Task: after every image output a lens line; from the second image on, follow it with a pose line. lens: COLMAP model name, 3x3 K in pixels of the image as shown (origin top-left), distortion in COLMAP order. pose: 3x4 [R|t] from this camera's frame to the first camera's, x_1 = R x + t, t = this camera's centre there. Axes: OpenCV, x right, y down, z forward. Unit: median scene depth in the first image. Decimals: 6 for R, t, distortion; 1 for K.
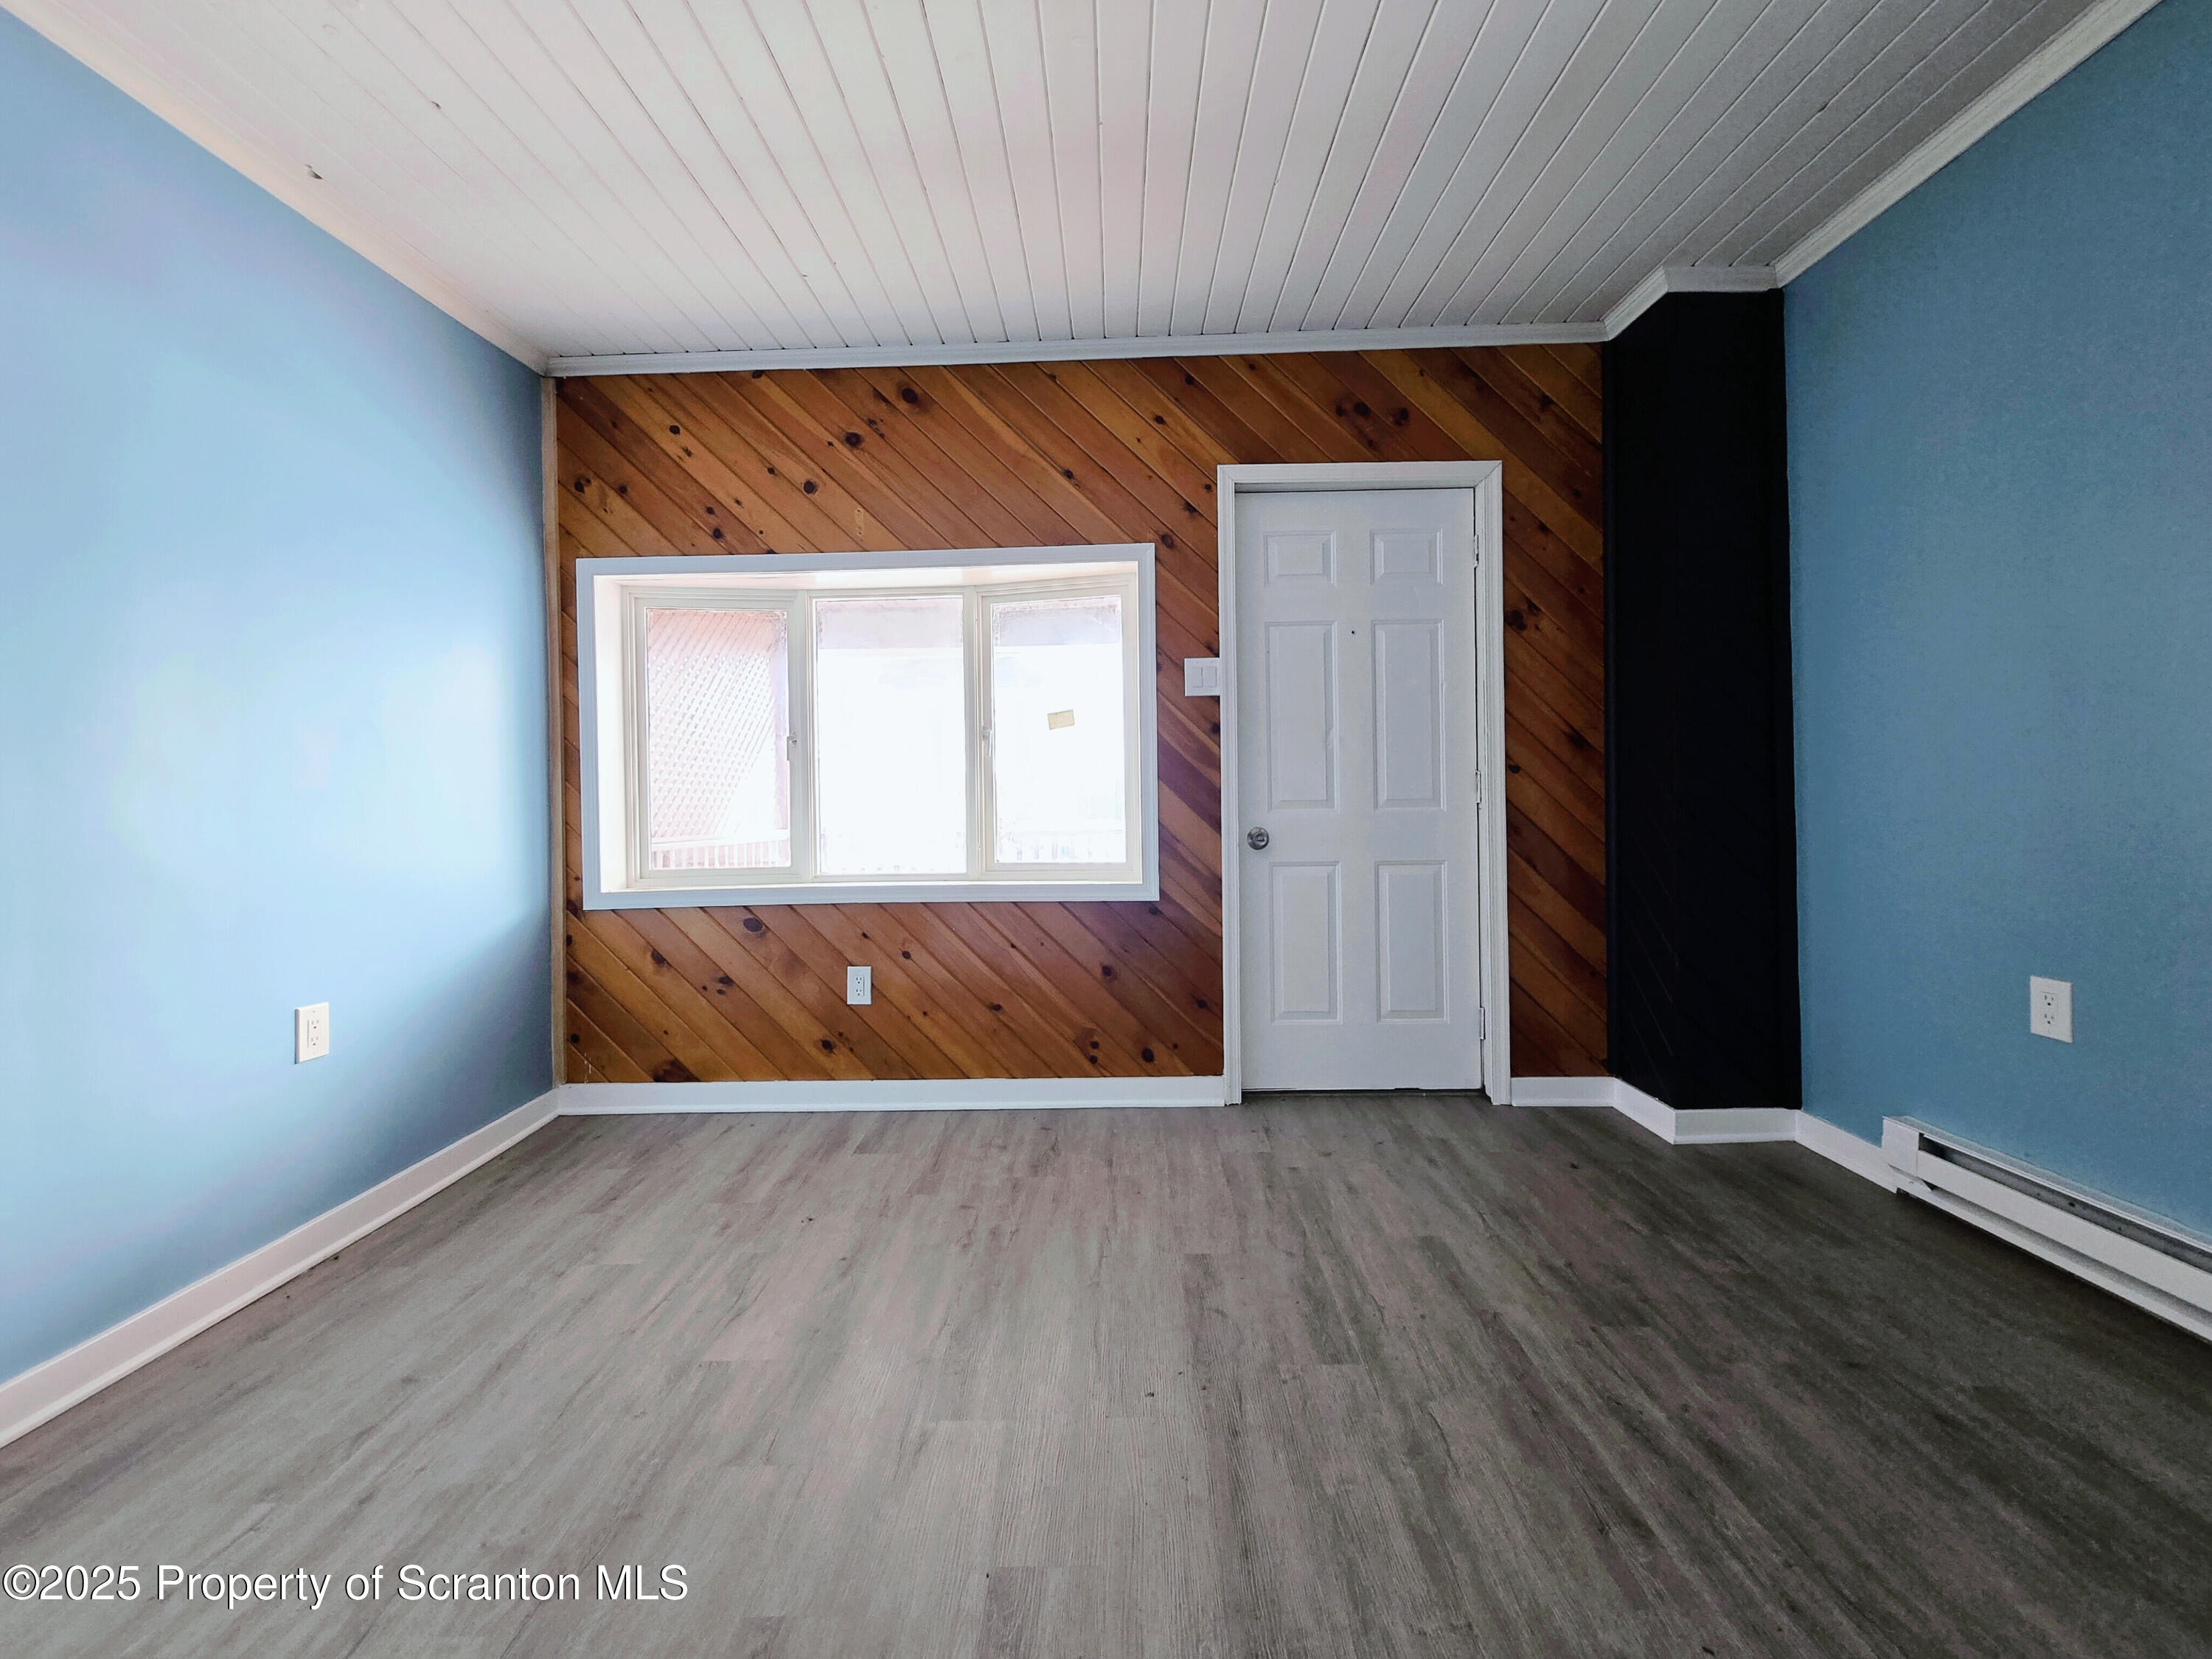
lens RADIAL K [[866.9, 0, 1110.5], [0, 866.9, 803.7], [0, 0, 1]] dist [-0.003301, -0.000556]
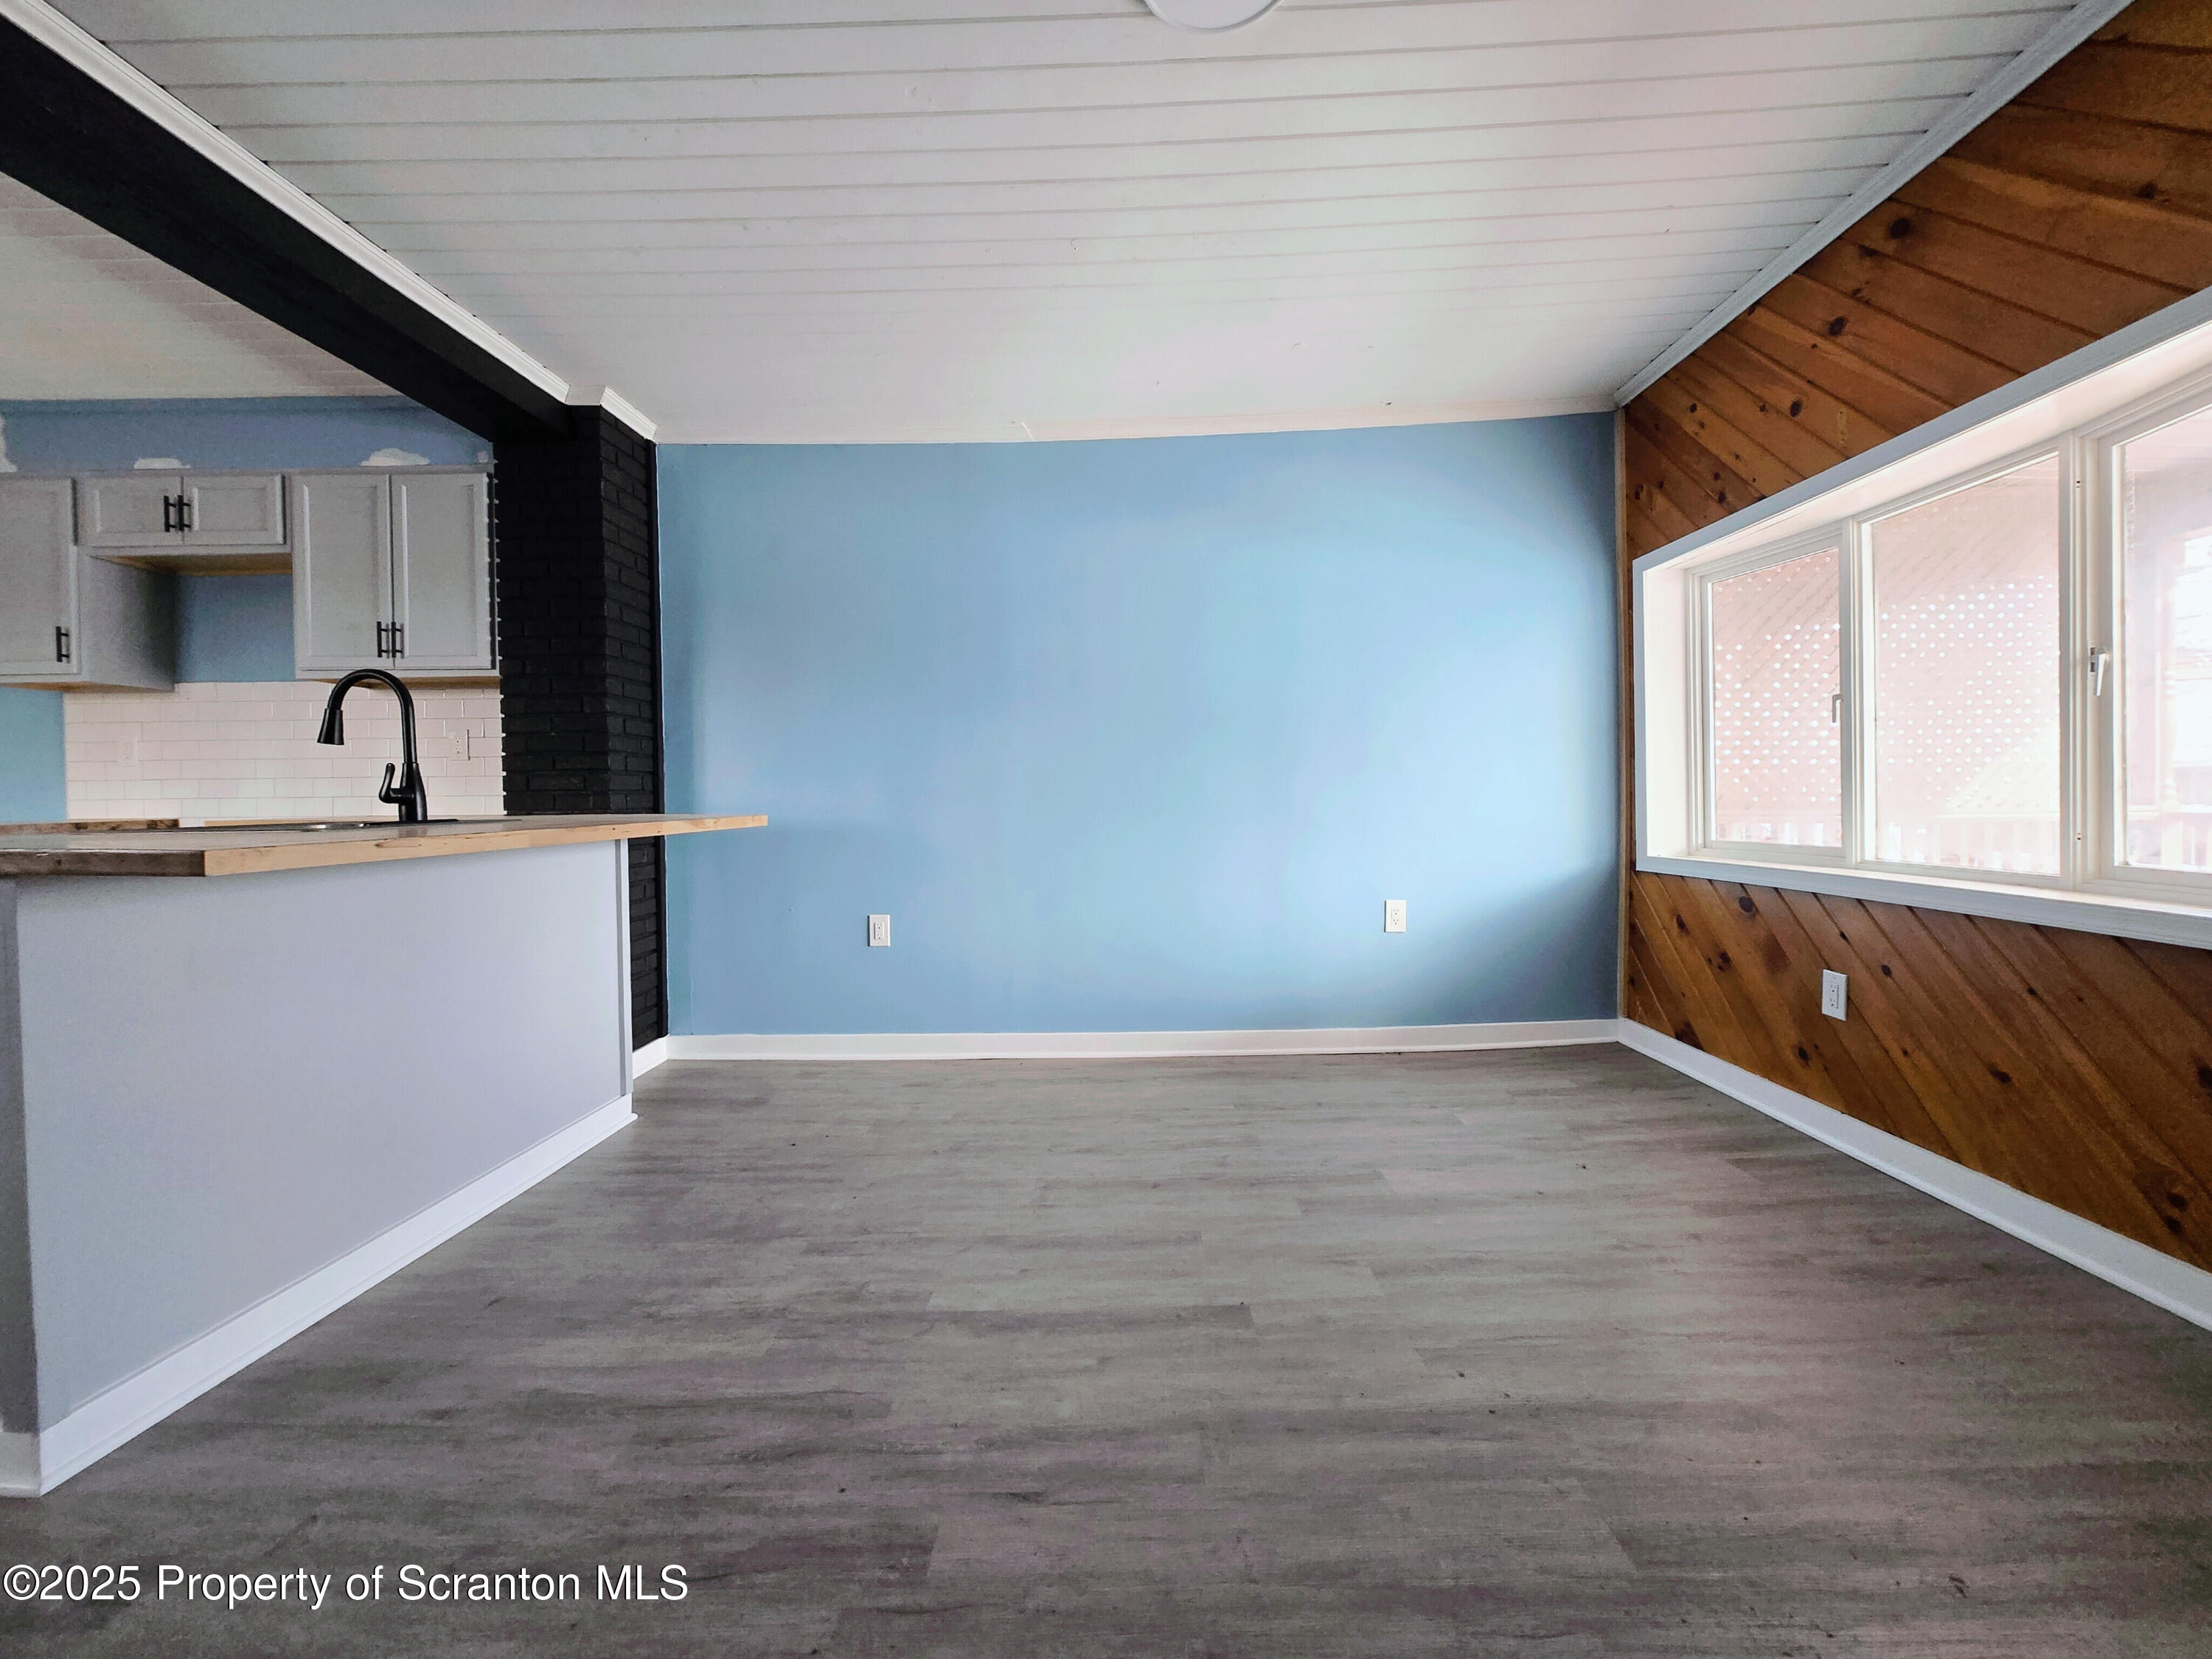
lens RADIAL K [[866.9, 0, 1110.5], [0, 866.9, 803.7], [0, 0, 1]] dist [-0.003301, -0.000556]
pose [[-0.000257, 0.022666, -0.999743, 0.527995], [0.016034, 0.999615, 0.022659, -0.001738], [0.999871, -0.016024, -0.000621, 0.313129]]
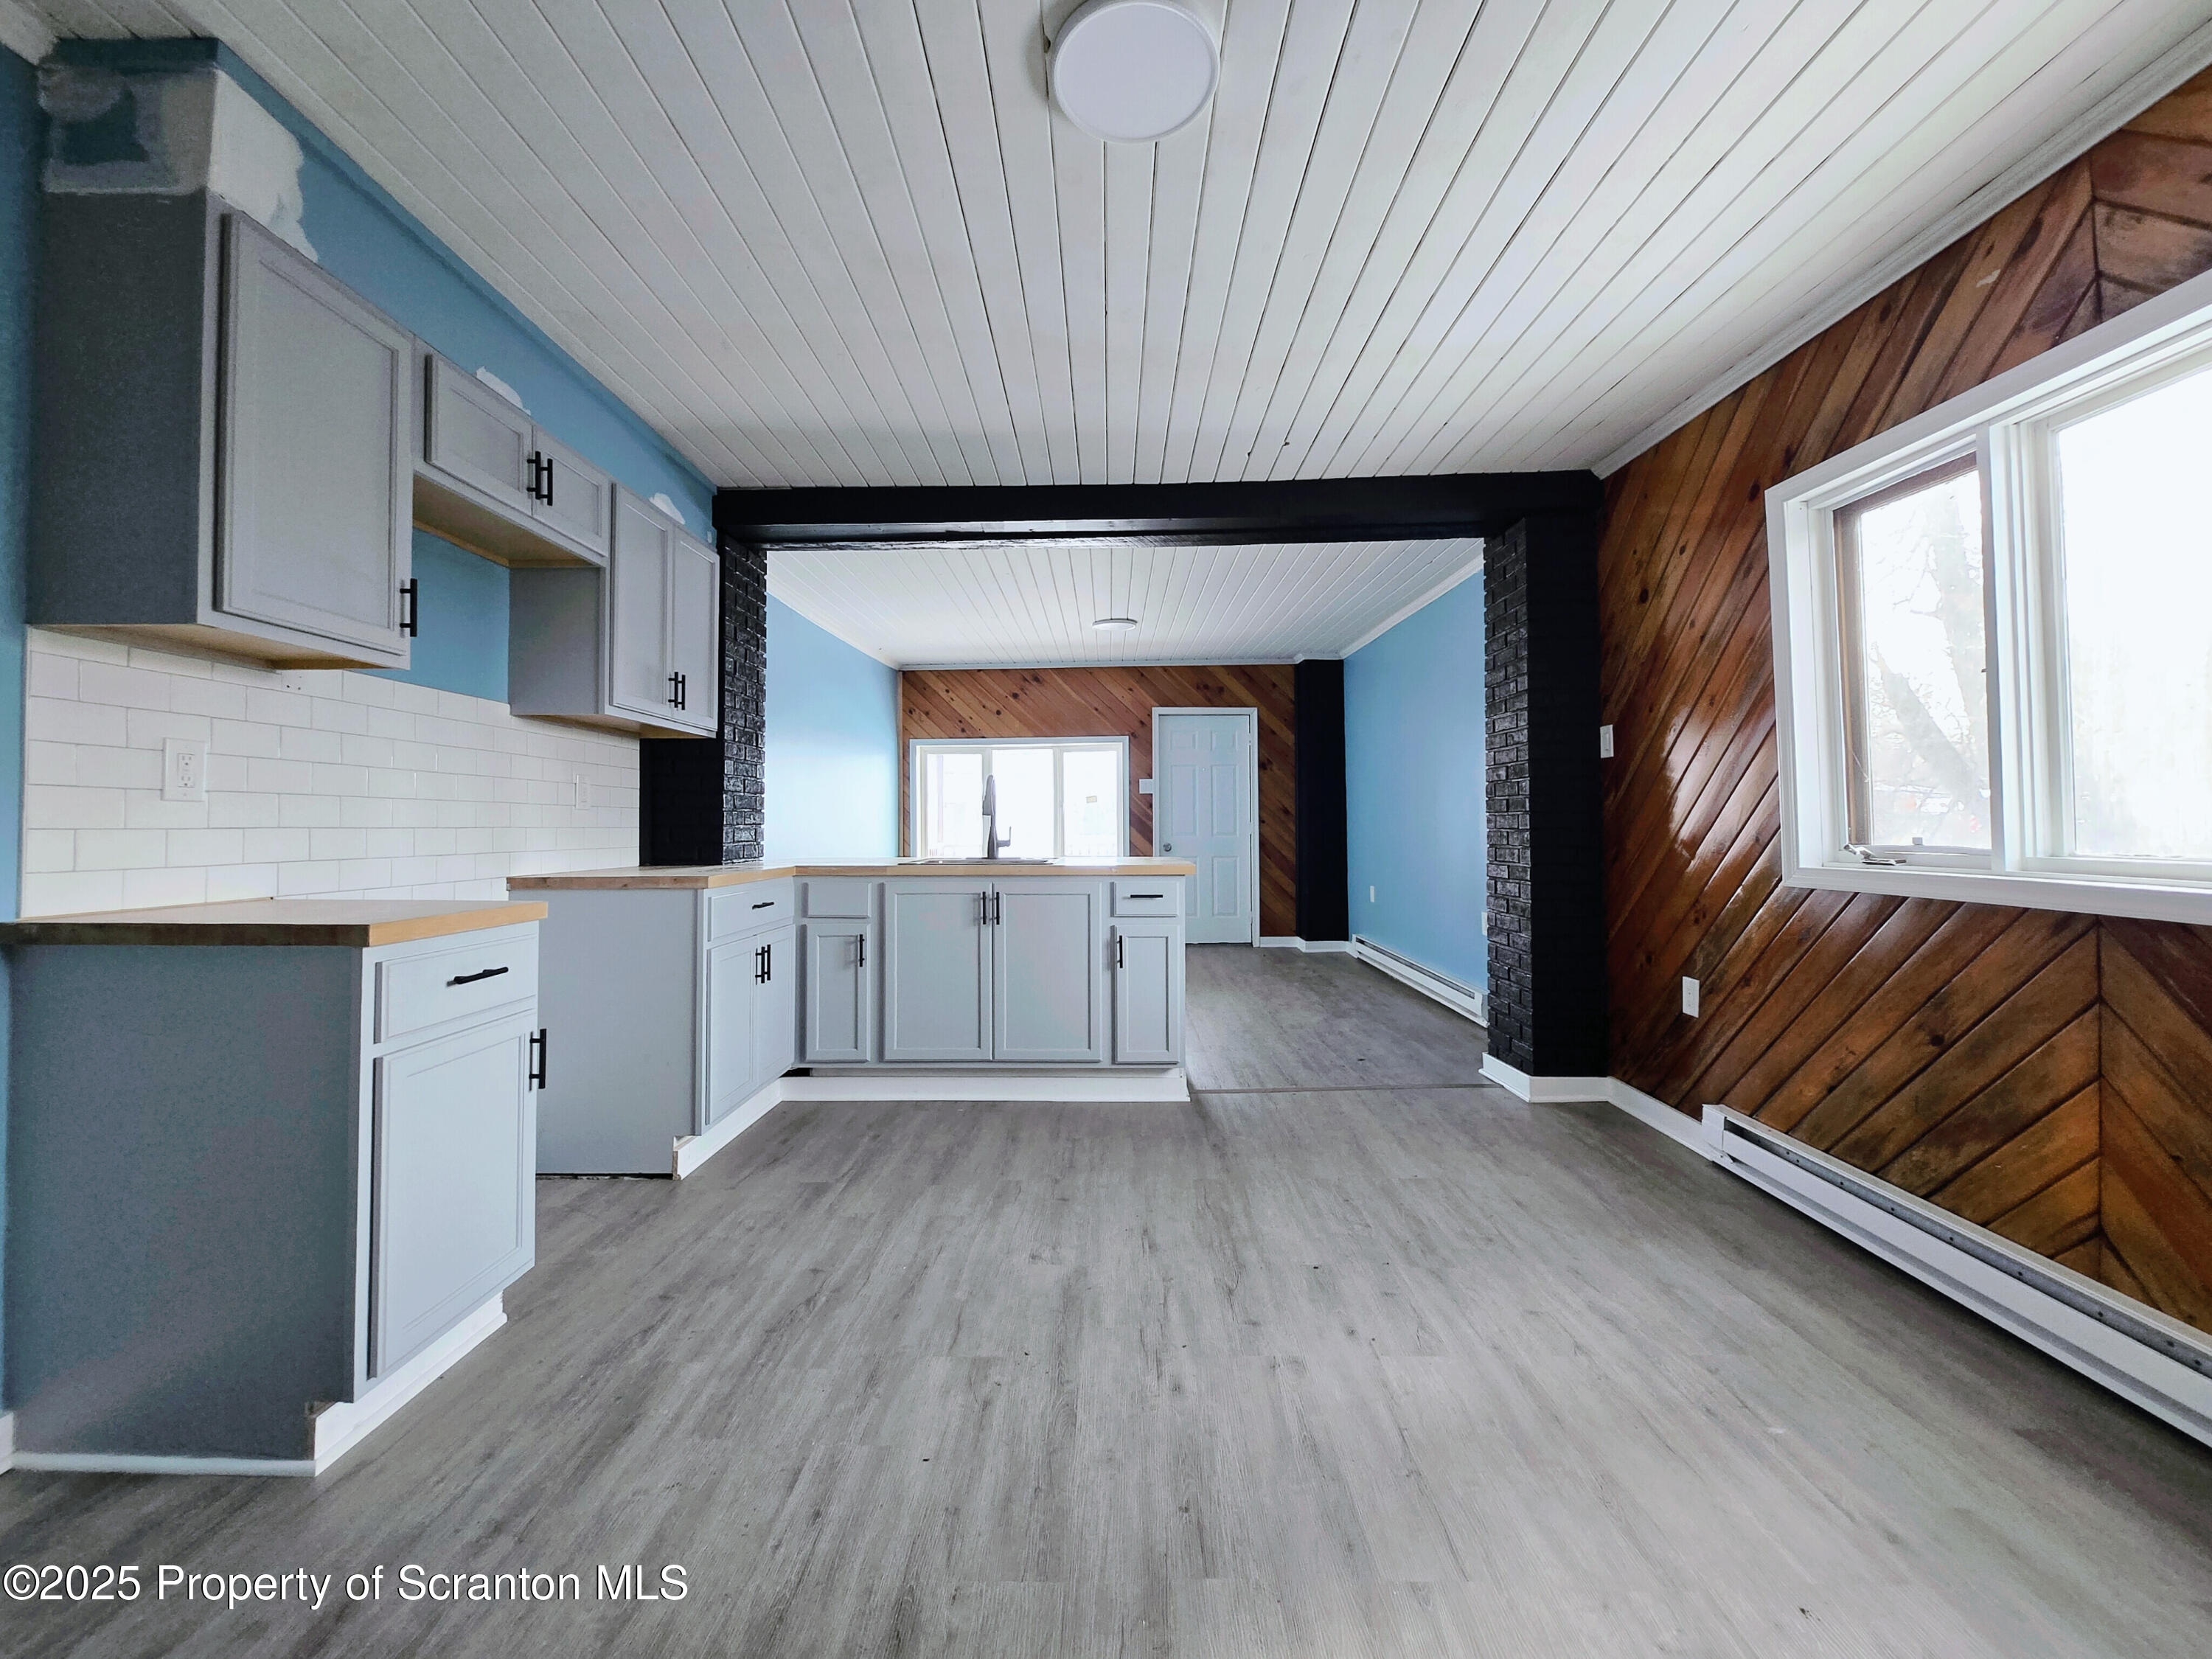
lens RADIAL K [[866.9, 0, 1110.5], [0, 866.9, 803.7], [0, 0, 1]] dist [-0.003301, -0.000556]
pose [[0.999955, 0.007048, 0.006308, -0.020332], [-0.006920, 0.999773, -0.020129, -0.038226], [-0.006448, 0.020085, 0.999777, -1.655974]]
